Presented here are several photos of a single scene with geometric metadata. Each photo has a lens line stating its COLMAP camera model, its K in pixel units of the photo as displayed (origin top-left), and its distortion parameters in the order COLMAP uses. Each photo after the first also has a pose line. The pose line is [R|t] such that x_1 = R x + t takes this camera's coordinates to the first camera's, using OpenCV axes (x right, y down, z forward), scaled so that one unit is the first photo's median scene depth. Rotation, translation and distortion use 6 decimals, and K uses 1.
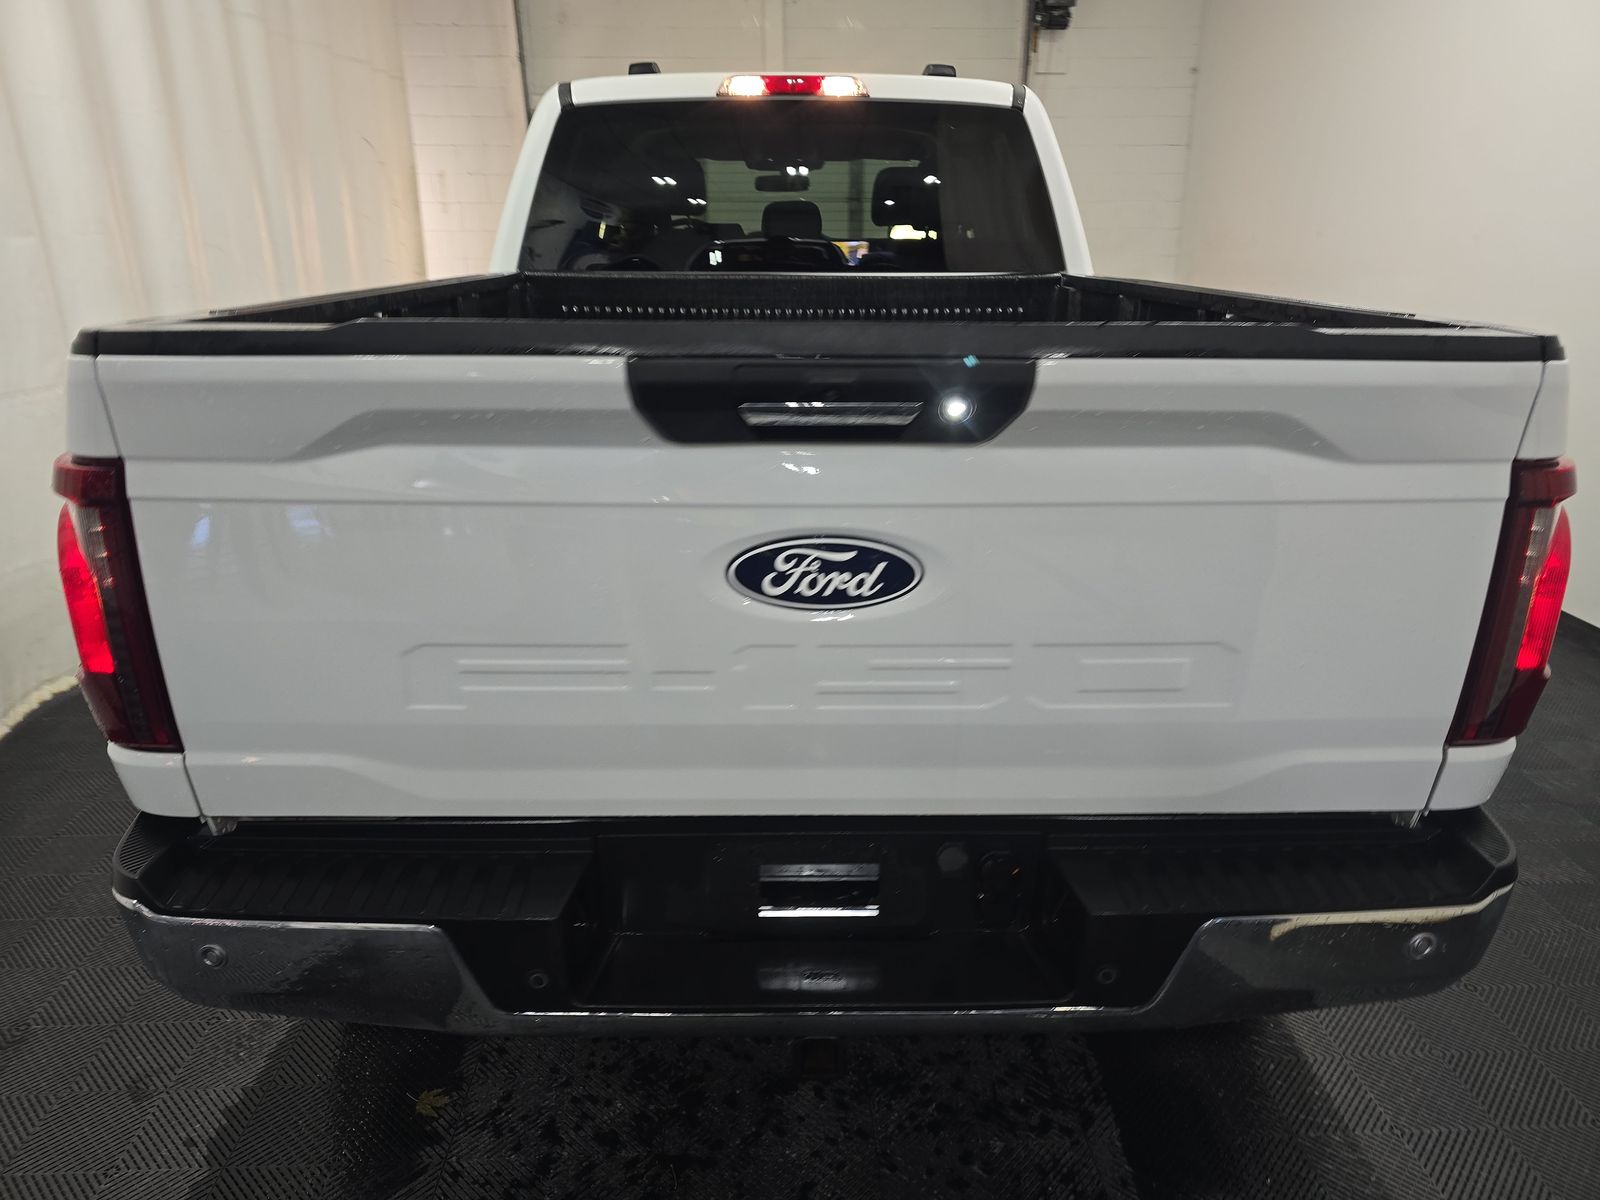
lens RADIAL K [[1059.6, 0, 803.4], [0, 1059.6, 594.0], [0, 0, 1]] dist [0.028195, -0.005200]
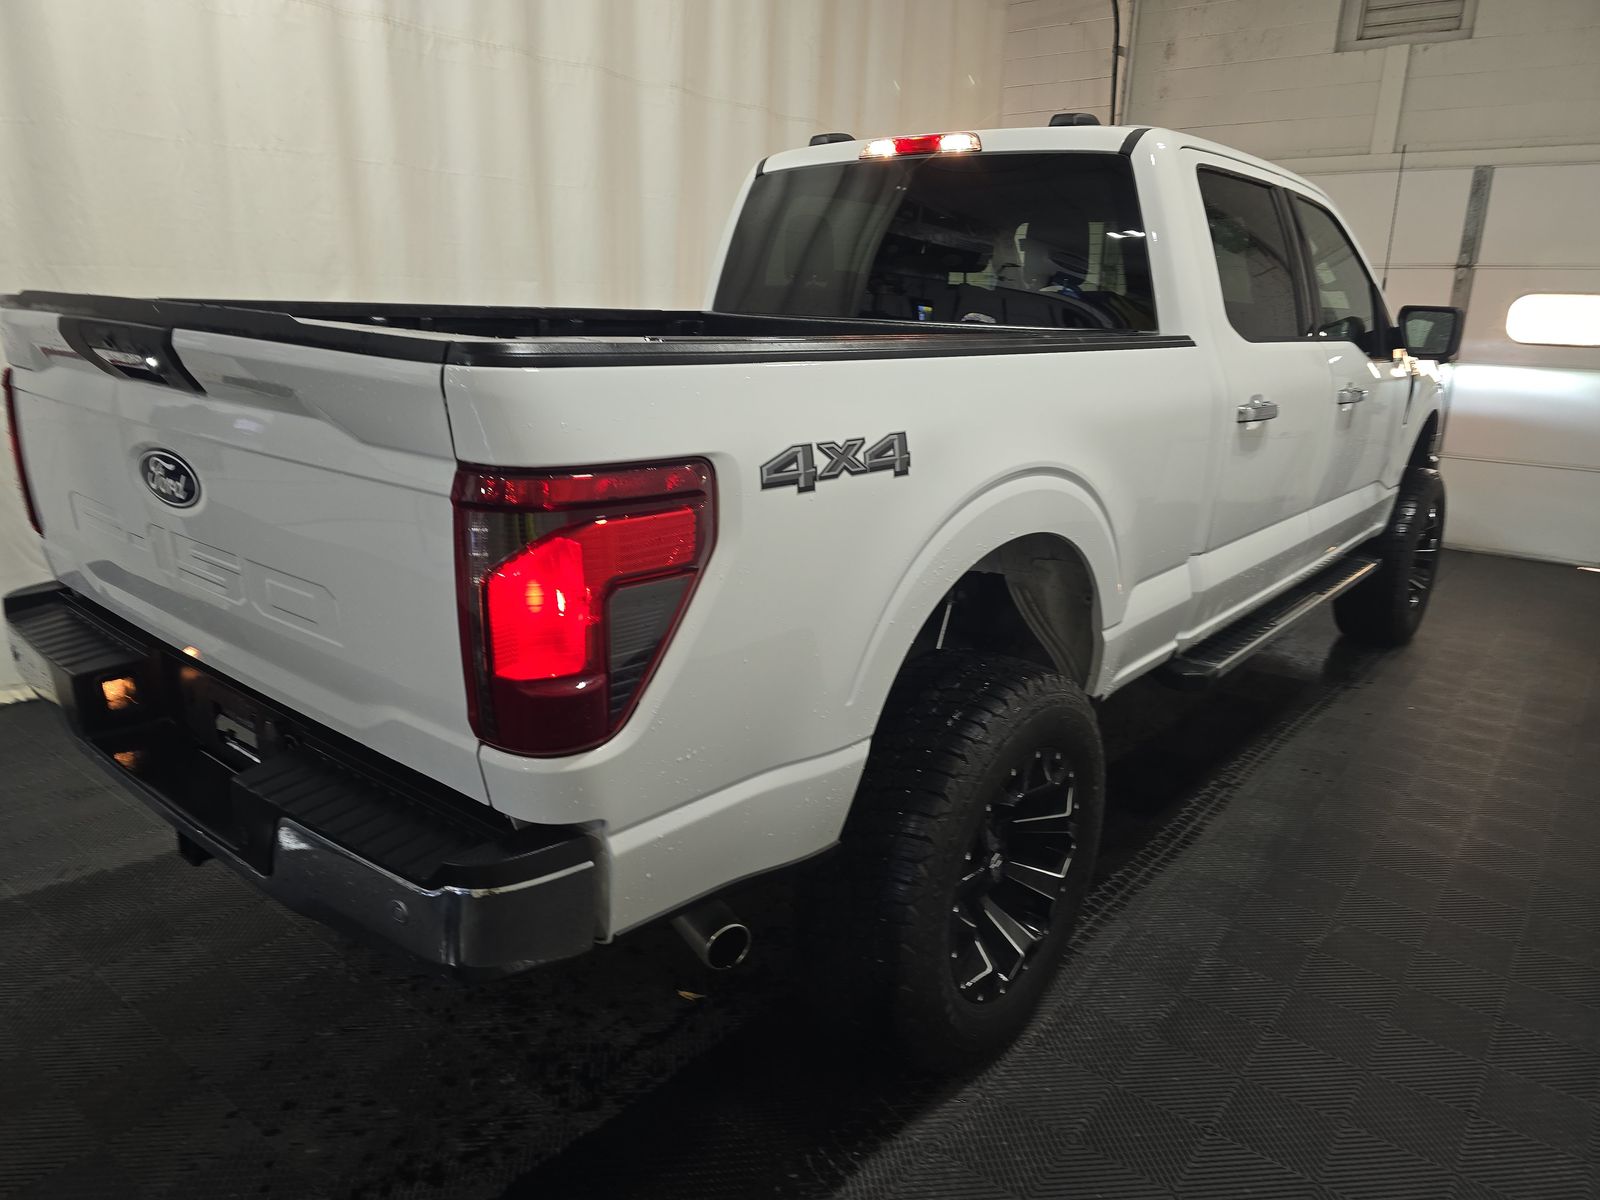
lens RADIAL K [[1059.6, 0, 803.4], [0, 1059.6, 594.0], [0, 0, 1]] dist [0.028195, -0.005200]
pose [[0.759475, 0.196514, -0.620145, 0.648250], [-0.236504, 0.971460, 0.018200, -0.039218], [0.606023, 0.132844, 0.784276, 0.165961]]
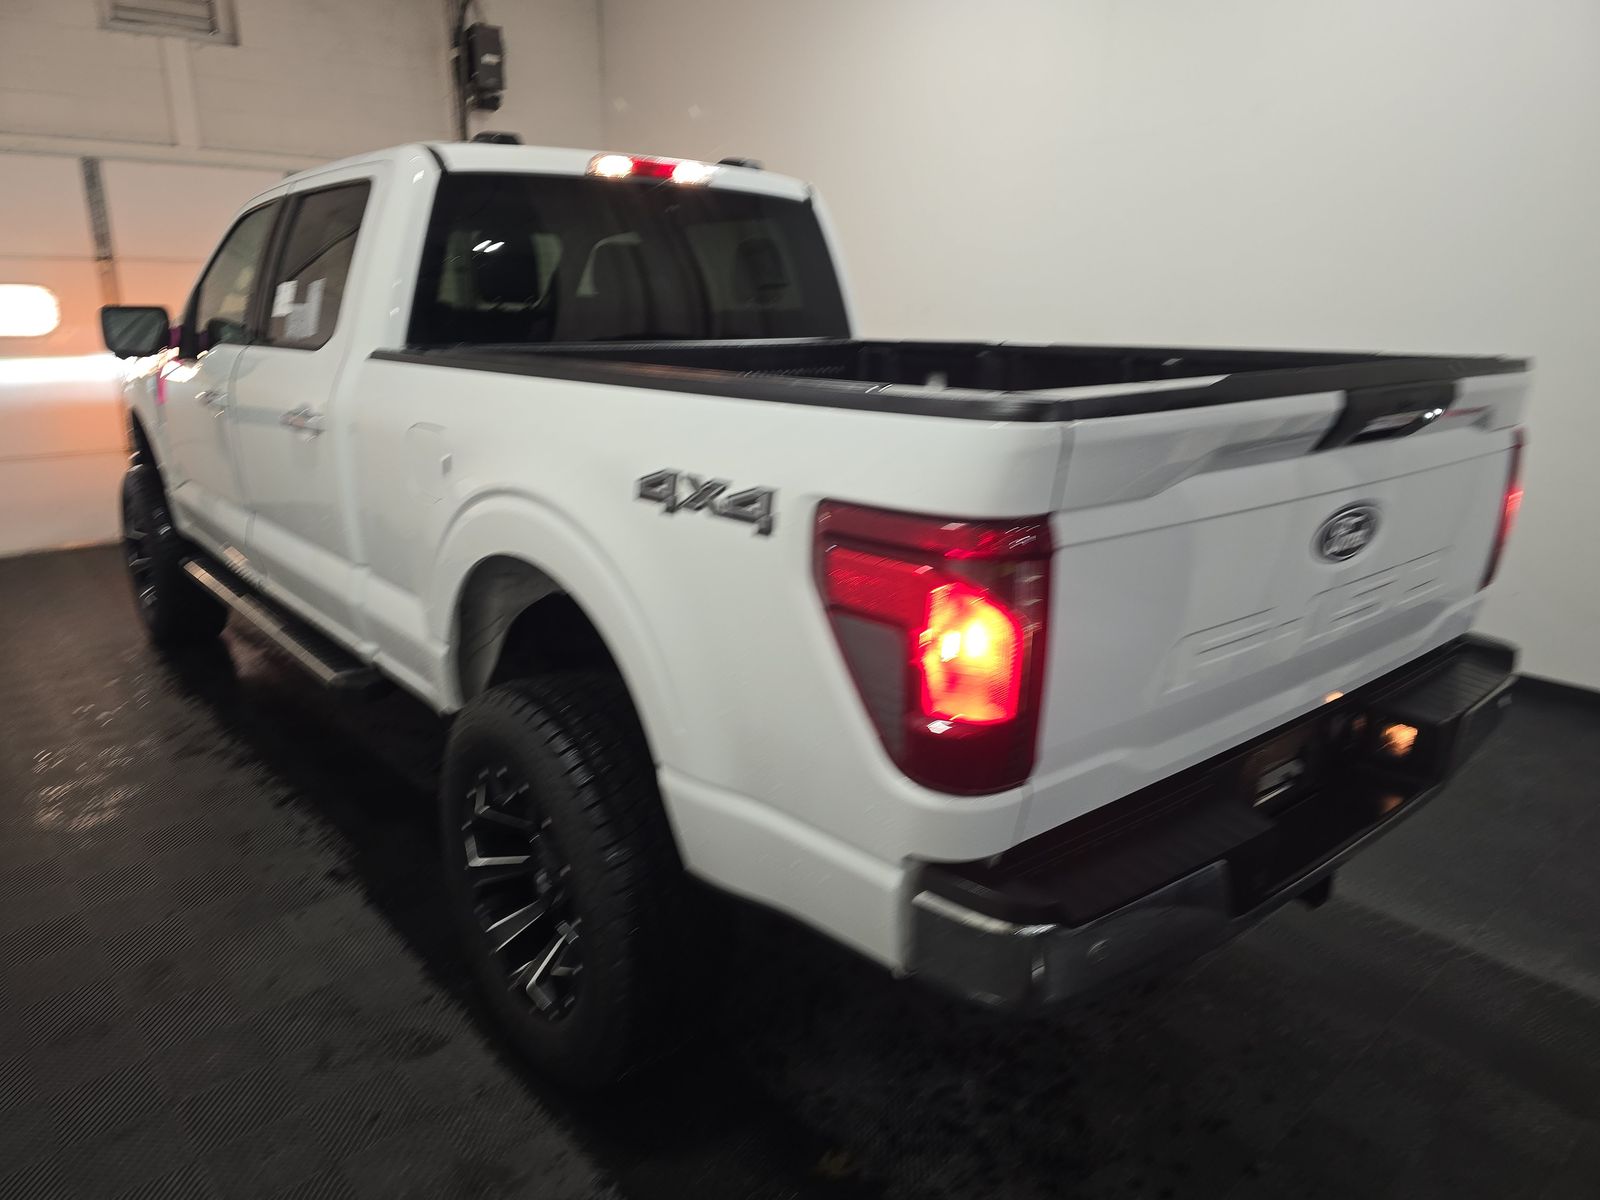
lens RADIAL K [[1059.6, 0, 803.4], [0, 1059.6, 594.0], [0, 0, 1]] dist [0.028195, -0.005200]
pose [[0.781452, -0.166646, 0.601301, -0.599994], [0.201261, 0.979488, 0.009898, -0.042173], [-0.590616, 0.113283, 0.798962, 0.110336]]
